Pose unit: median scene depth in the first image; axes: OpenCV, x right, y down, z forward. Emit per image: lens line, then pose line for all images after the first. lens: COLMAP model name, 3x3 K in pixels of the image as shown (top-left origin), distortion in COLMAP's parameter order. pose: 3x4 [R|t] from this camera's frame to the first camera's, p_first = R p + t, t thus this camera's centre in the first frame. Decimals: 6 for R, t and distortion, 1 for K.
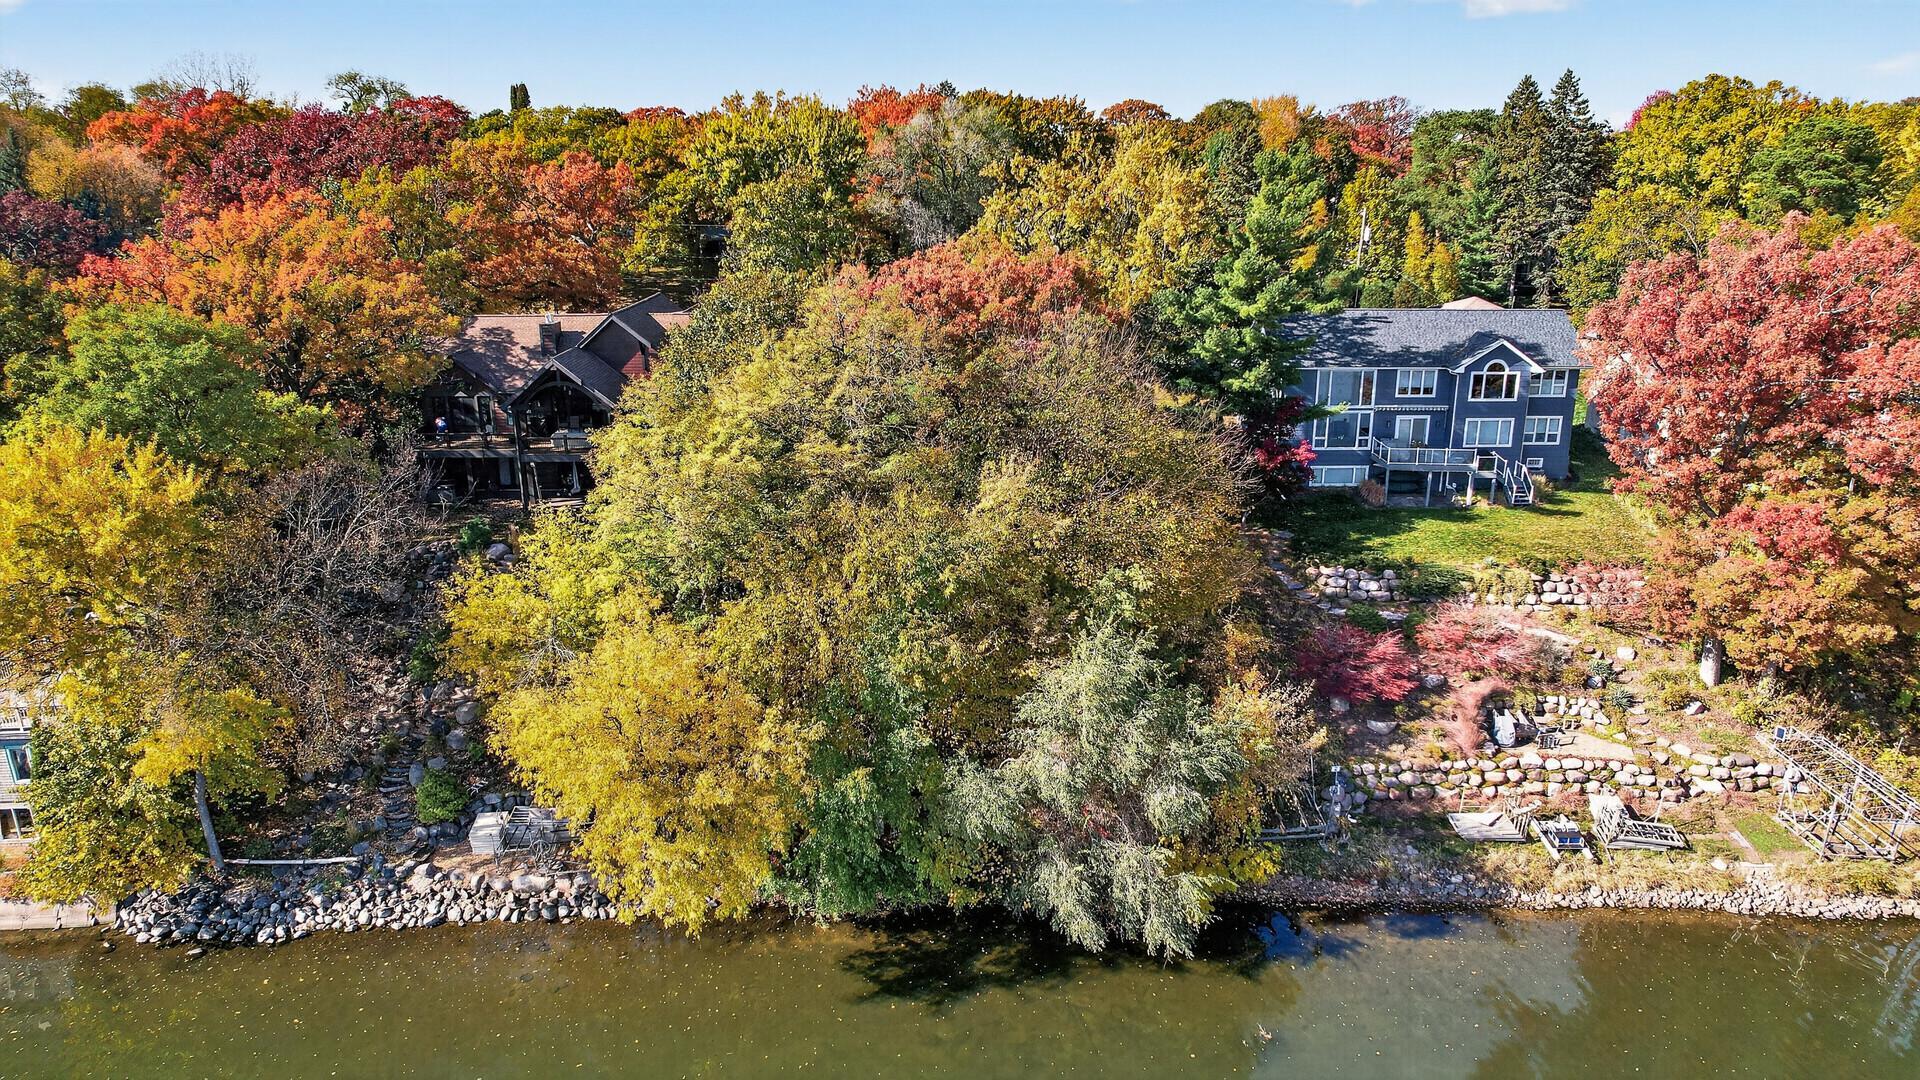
lens RADIAL K [[1233.1, 0, 969.5], [0, 1233.1, 539.1], [0, 0, 1]] dist [-0.084797, 0.079345]
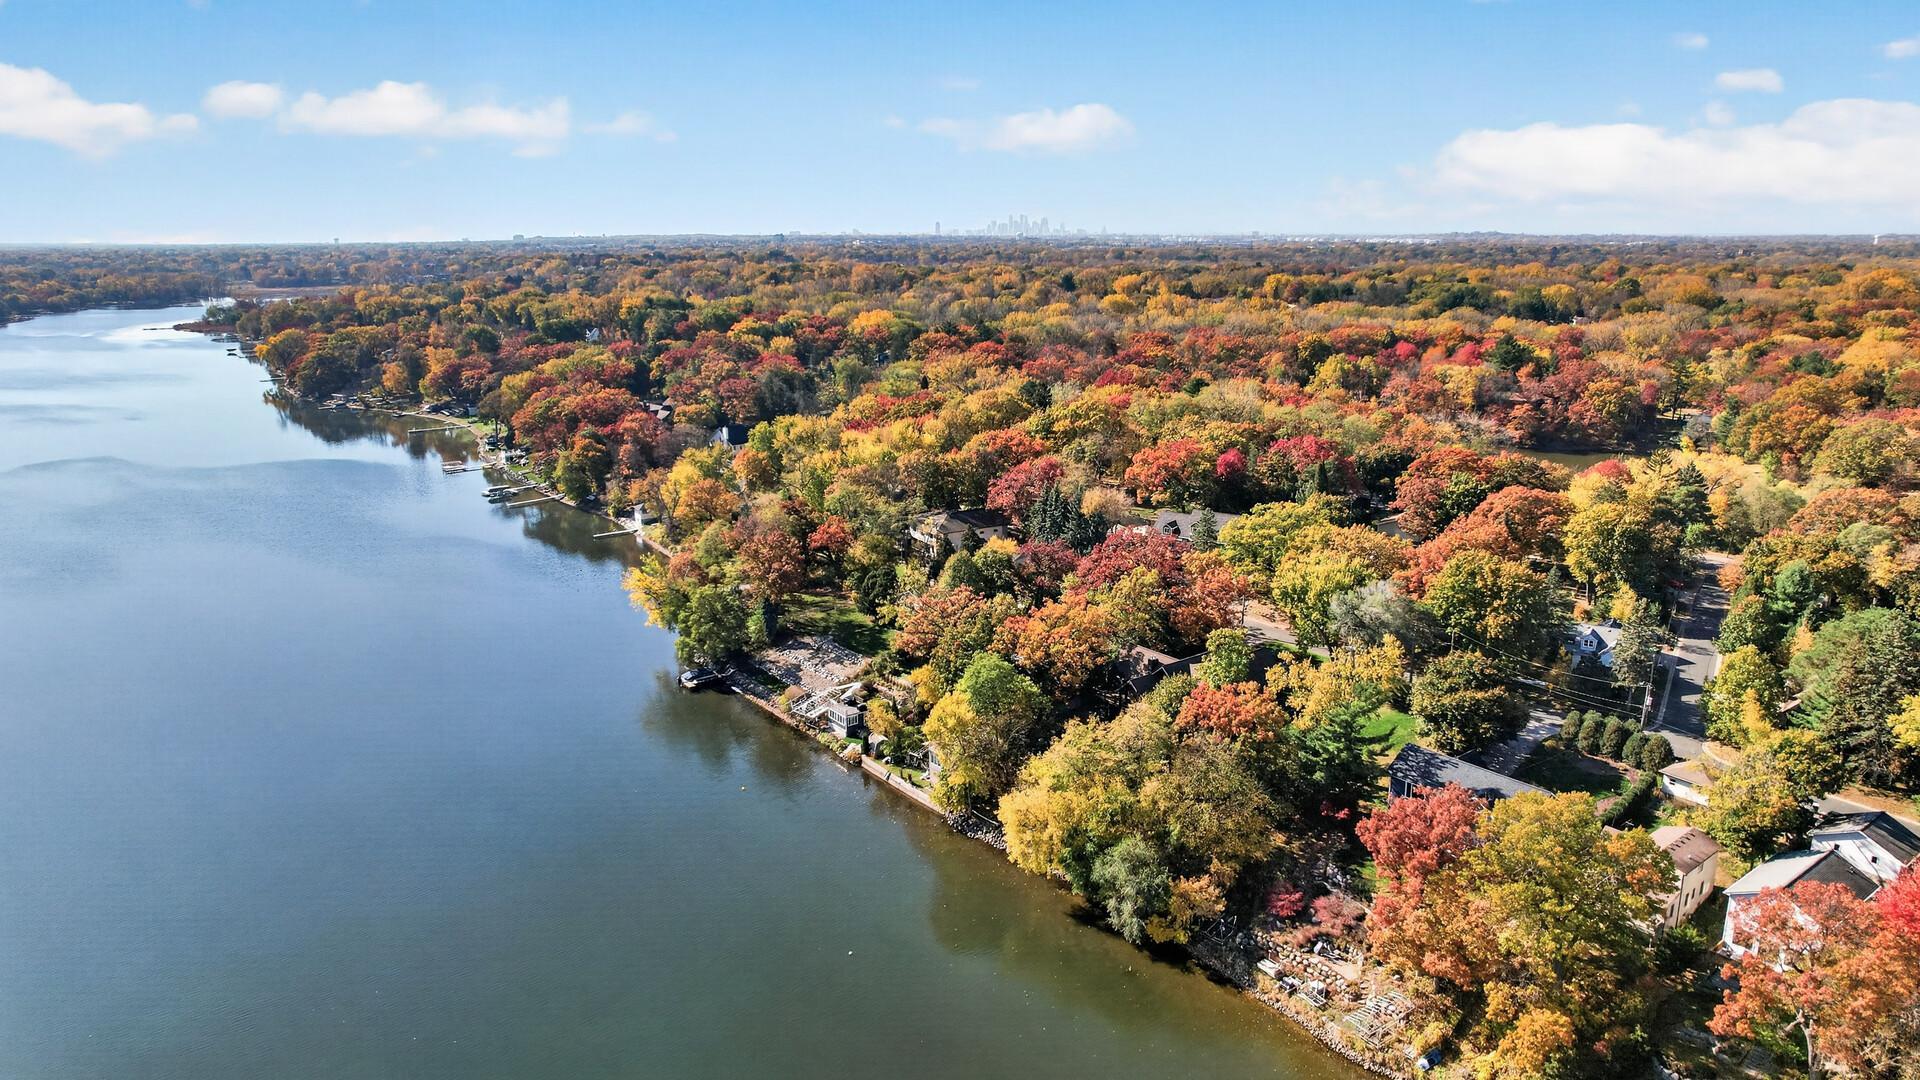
lens RADIAL K [[1233.1, 0, 969.5], [0, 1233.1, 539.1], [0, 0, 1]] dist [-0.084797, 0.079345]
pose [[0.603030, 0.190057, -0.774747, 1.836279], [-0.224396, 0.972402, 0.063884, -0.672027], [0.765507, 0.135326, 0.629035, -1.259153]]
